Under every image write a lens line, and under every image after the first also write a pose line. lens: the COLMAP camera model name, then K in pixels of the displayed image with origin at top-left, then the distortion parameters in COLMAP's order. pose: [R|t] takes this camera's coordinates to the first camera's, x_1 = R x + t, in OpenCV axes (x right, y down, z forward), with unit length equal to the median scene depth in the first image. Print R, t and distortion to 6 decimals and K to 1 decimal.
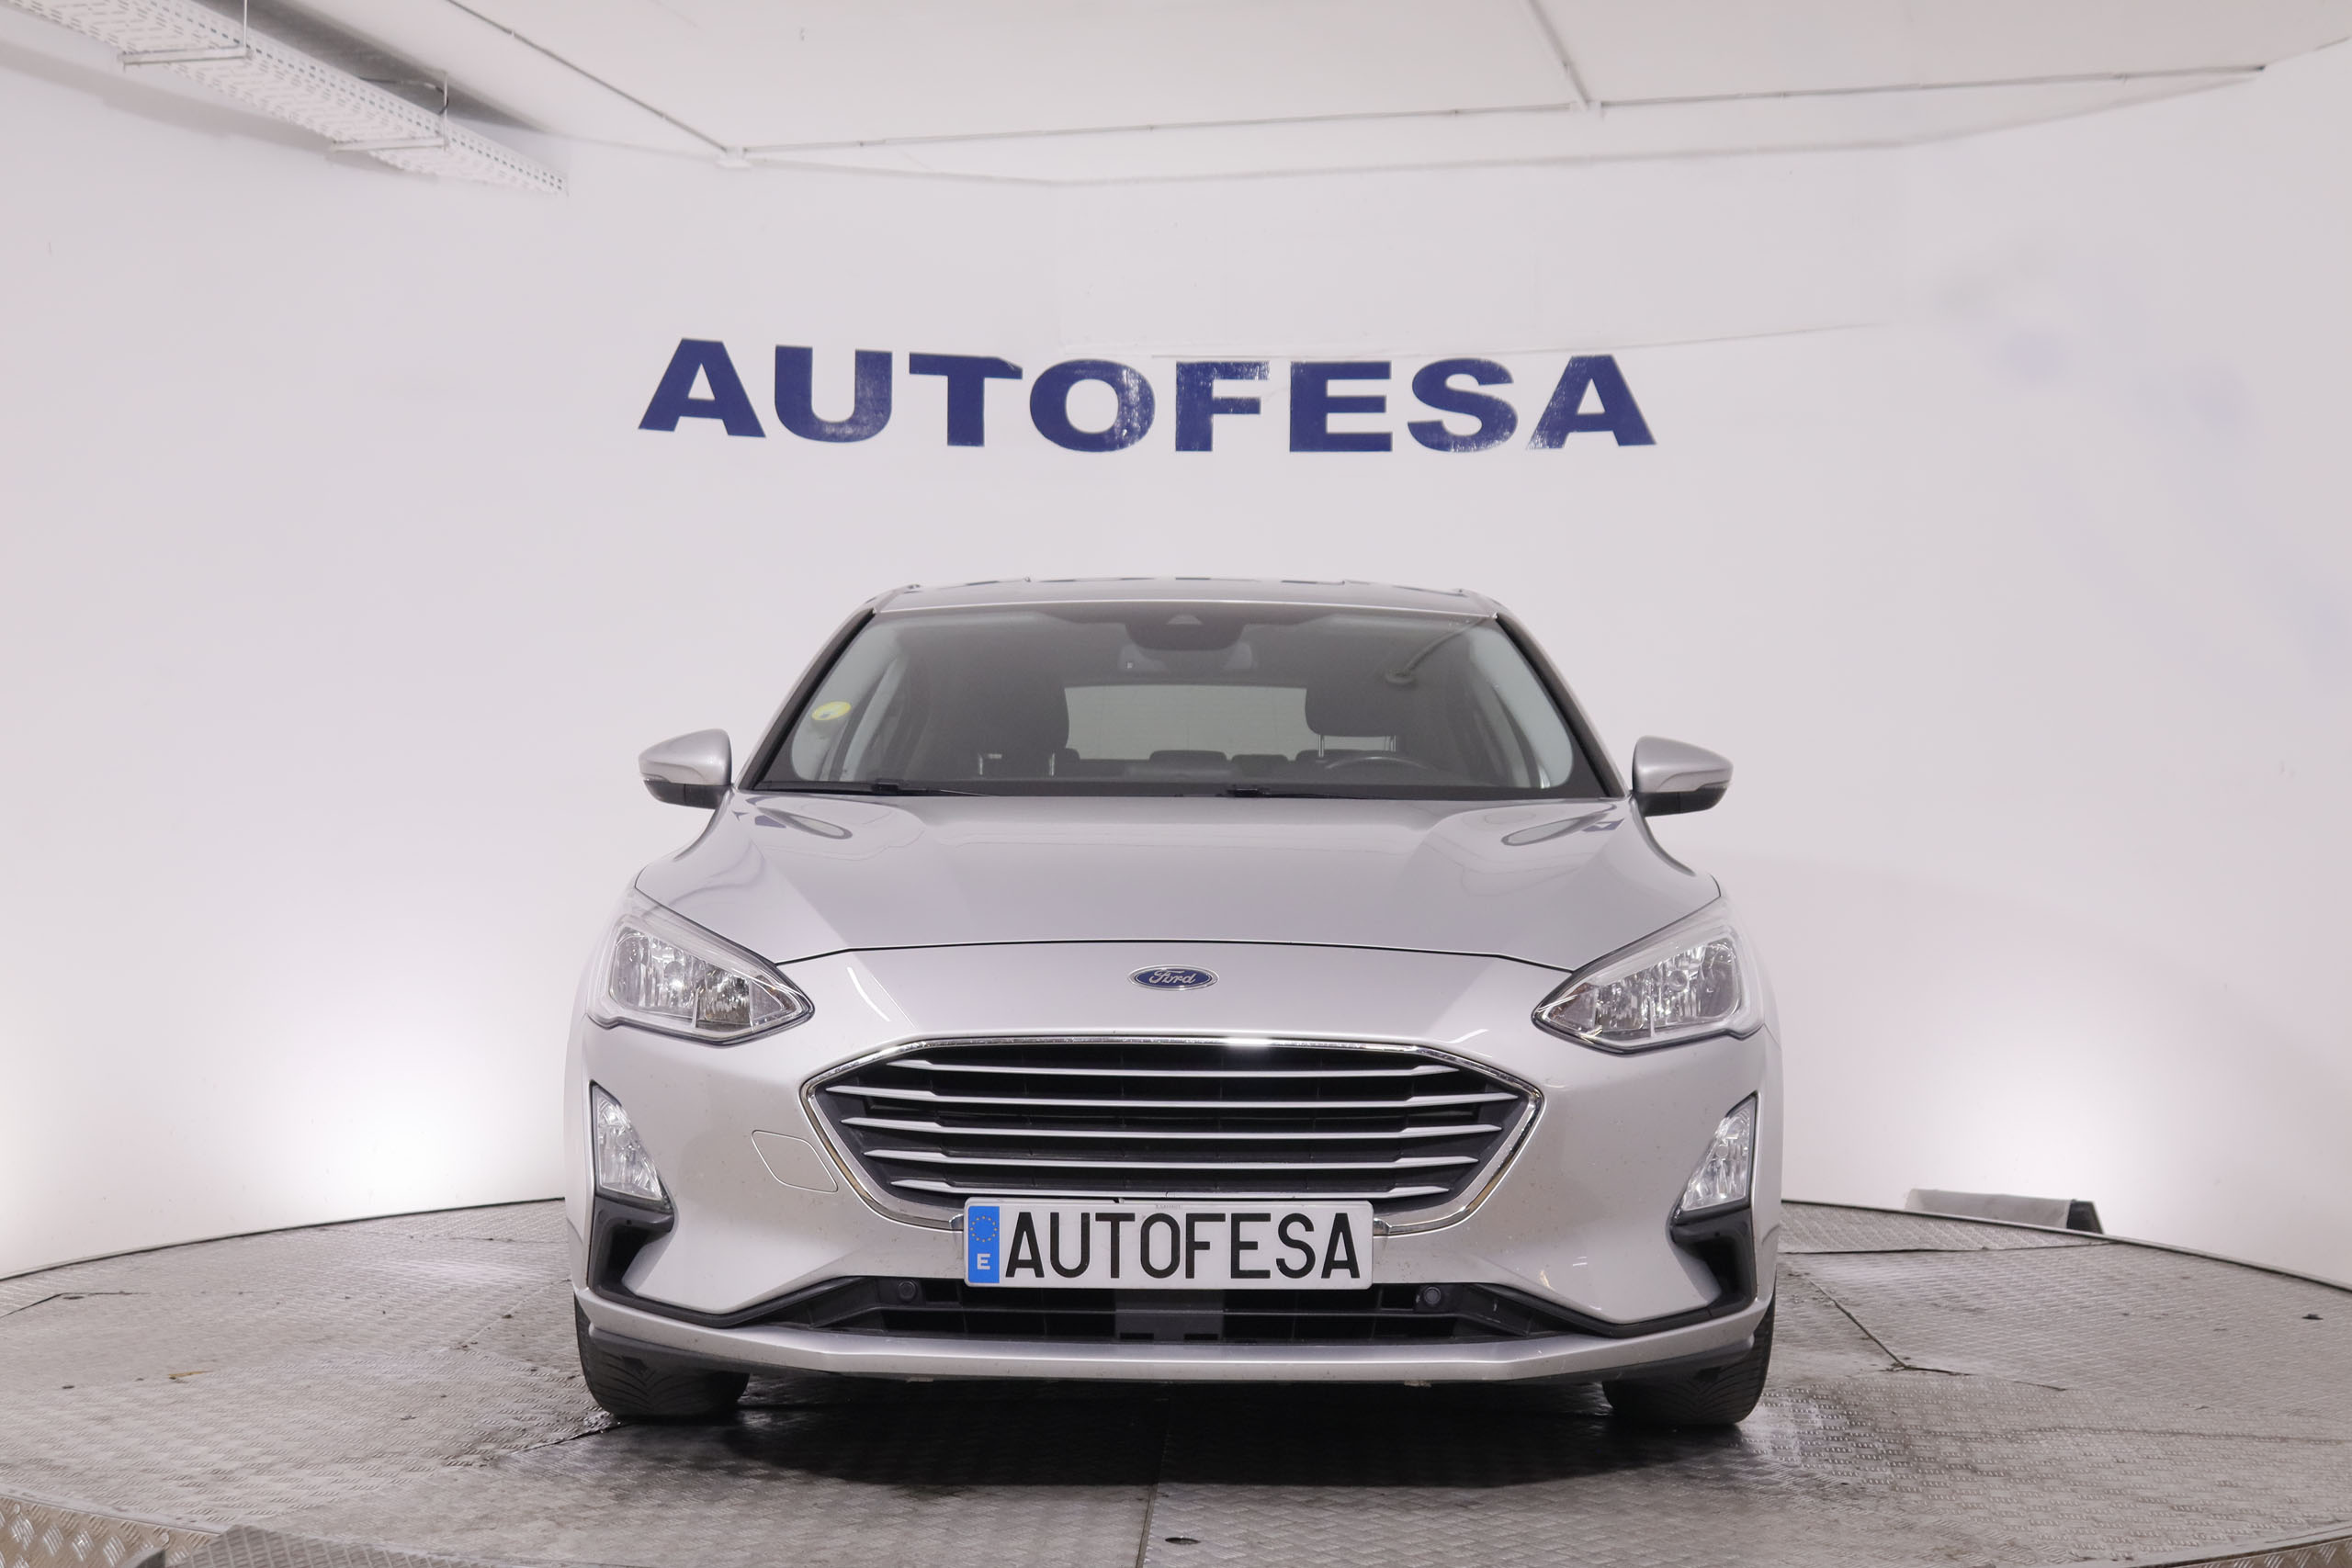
lens RADIAL K [[3228.2, 0, 1183.8], [0, 3228.2, 744.4], [0, 0, 1]] dist [-0.039996, 0.124744]
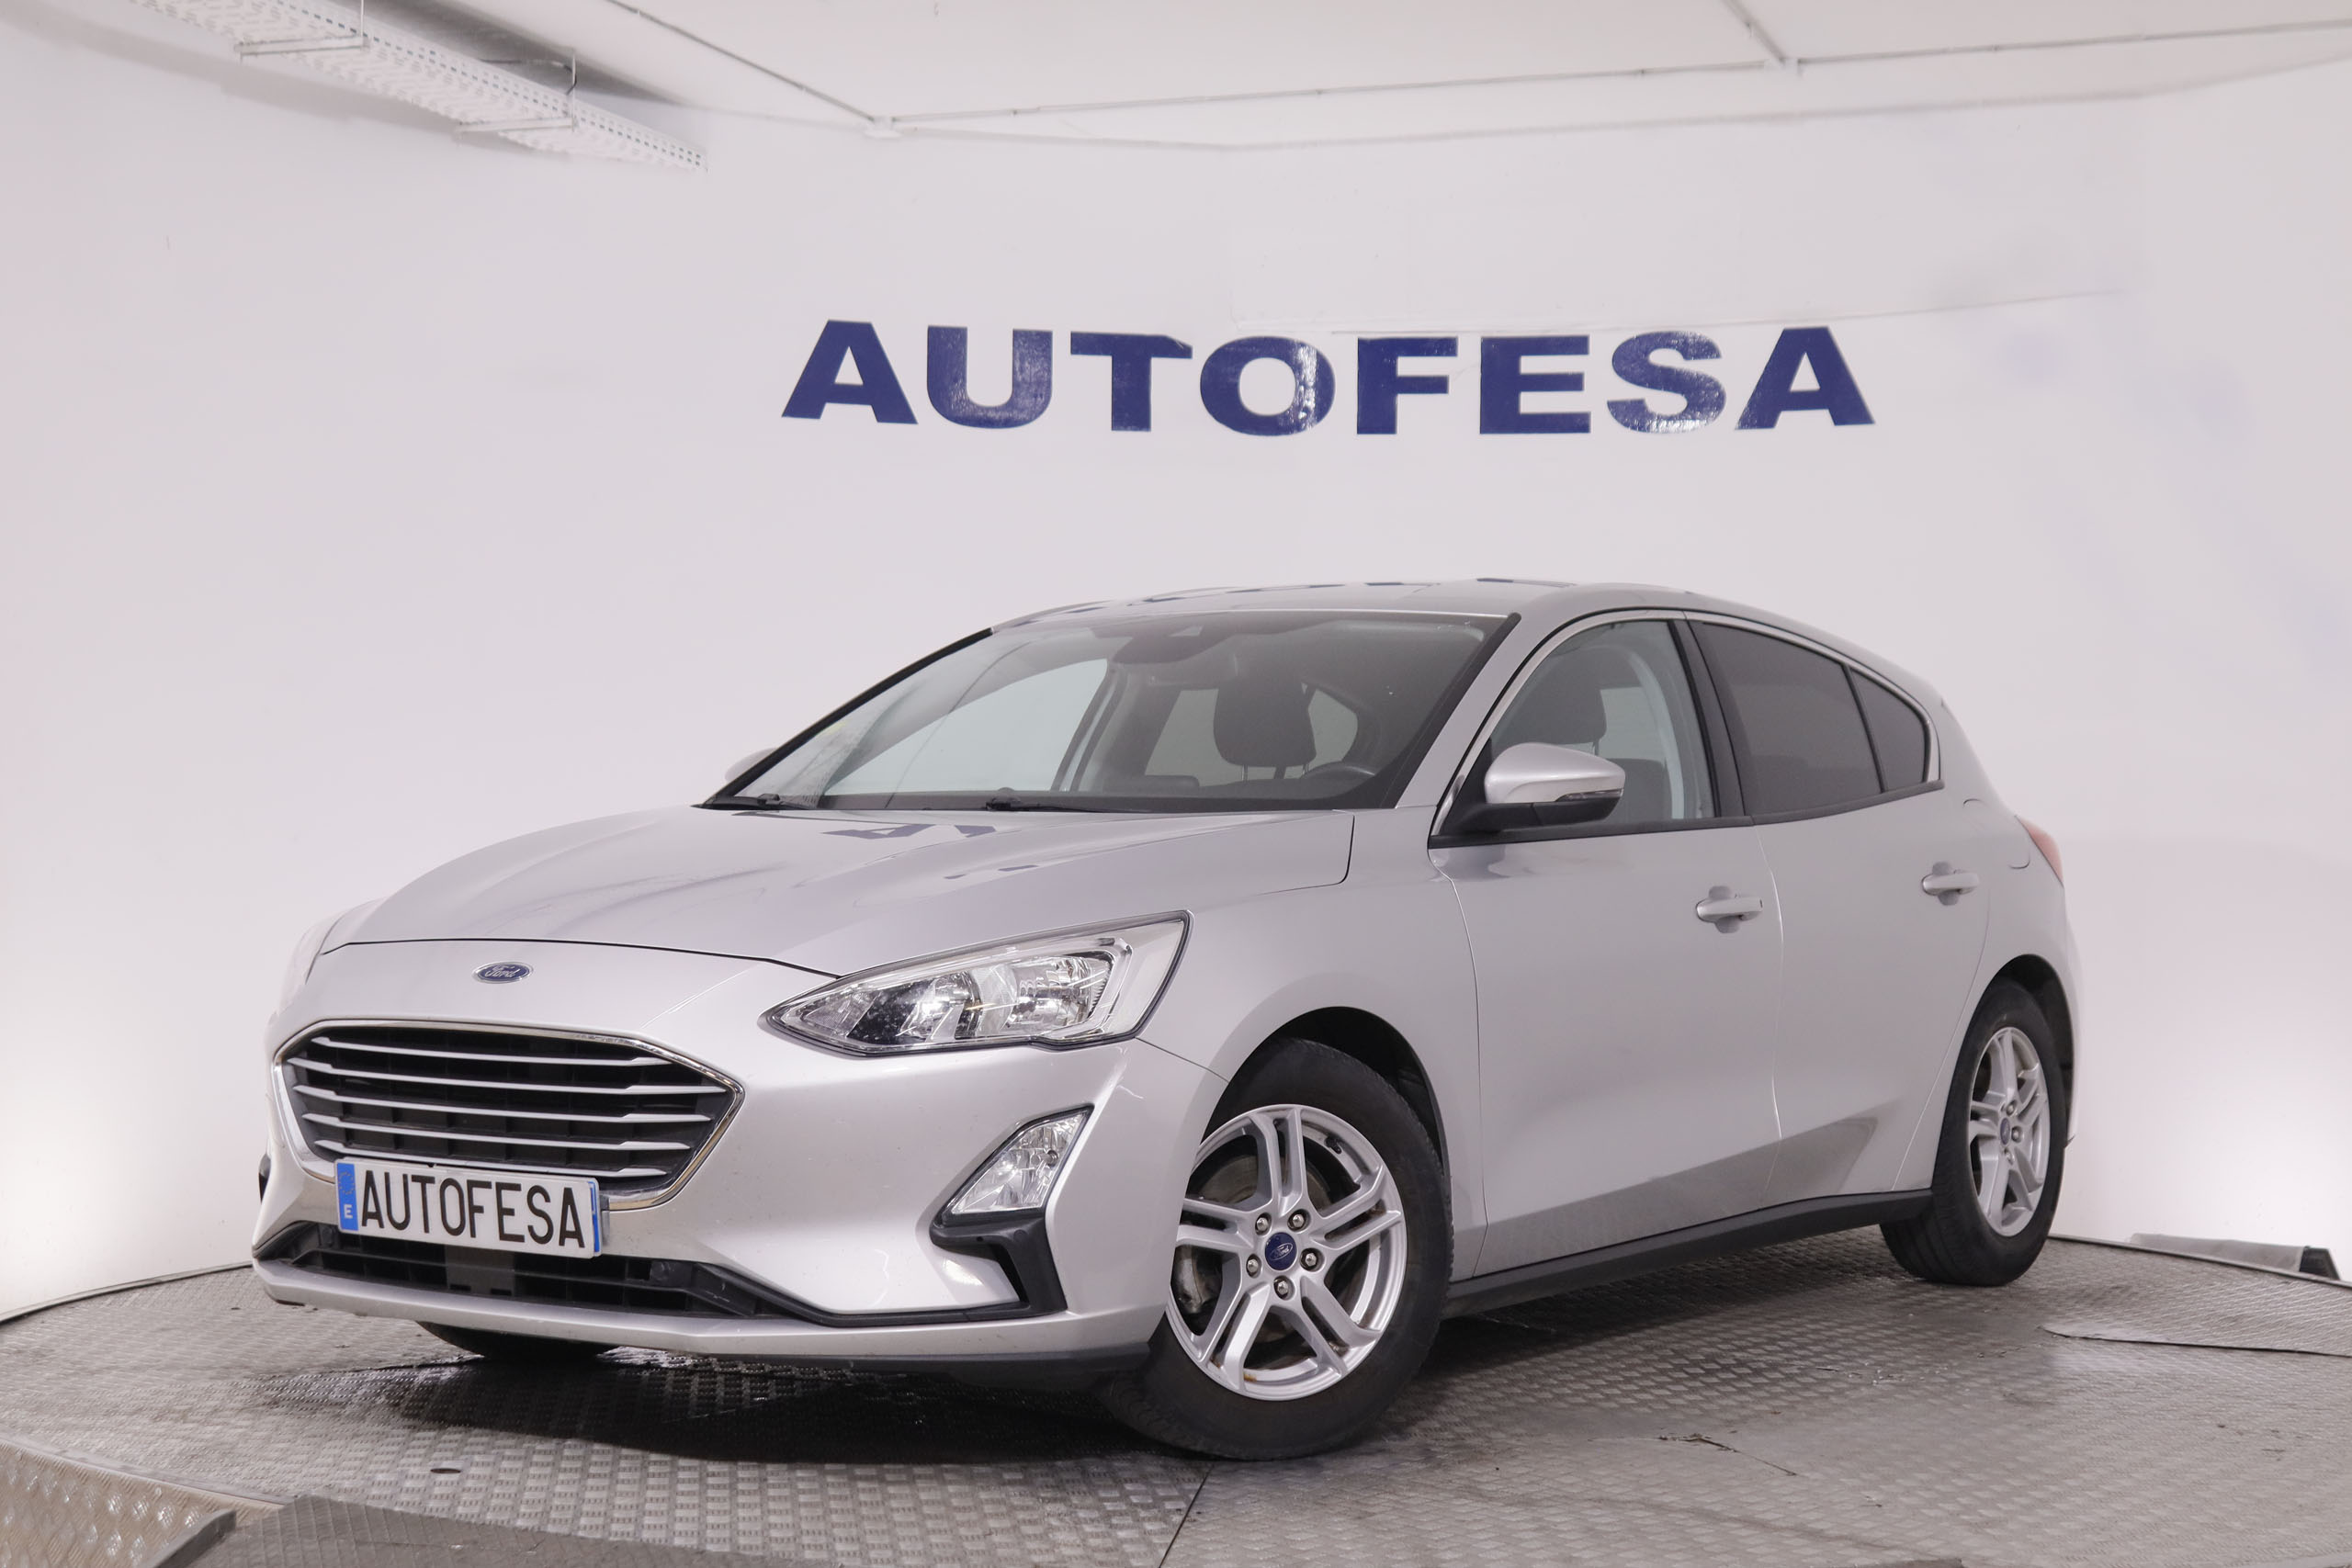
lens RADIAL K [[3803.9, 0, 1177.1], [0, 3803.9, 737.6], [0, 0, 1]] dist [0.000613, 0.091015]
pose [[0.995926, -0.000426, -0.090178, 0.046694], [0.000478, 1.000000, 0.000561, -0.004228], [0.090178, -0.000601, 0.995925, -0.100829]]
